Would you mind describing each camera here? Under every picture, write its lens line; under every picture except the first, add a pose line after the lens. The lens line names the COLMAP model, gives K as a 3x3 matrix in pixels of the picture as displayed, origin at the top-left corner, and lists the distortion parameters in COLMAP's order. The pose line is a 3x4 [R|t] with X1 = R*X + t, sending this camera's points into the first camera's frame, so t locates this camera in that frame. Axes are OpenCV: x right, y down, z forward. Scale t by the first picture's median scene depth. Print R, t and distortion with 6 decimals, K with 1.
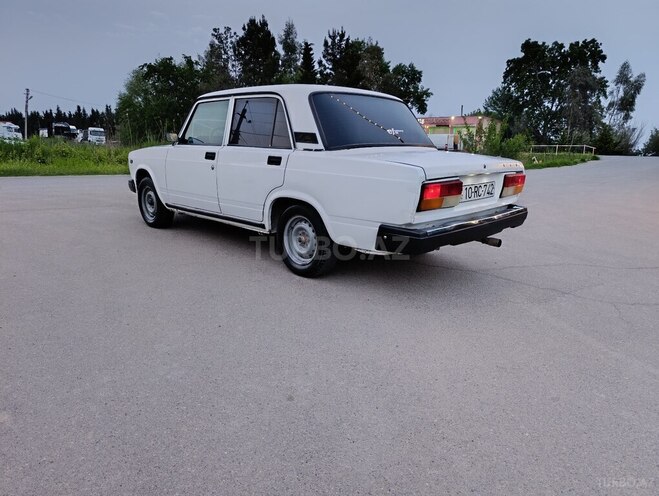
lens RADIAL K [[452.3, 0, 326.6], [0, 452.3, 248.8], [0, 0, 1]] dist [0.027760, -0.016892]
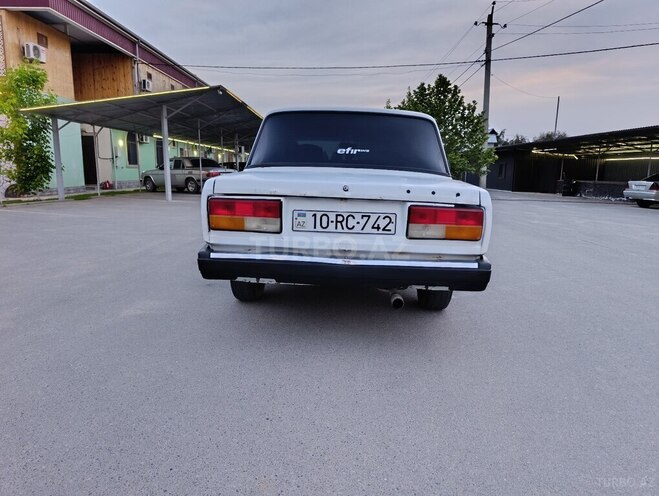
lens RADIAL K [[452.3, 0, 329.0], [0, 452.3, 247.8], [0, 0, 1]] dist [0.027760, -0.016892]
pose [[0.672489, 0.121454, -0.730073, 0.770724], [-0.201525, 0.979220, -0.022727, -0.056544], [0.712142, 0.162412, 0.682991, 0.433239]]
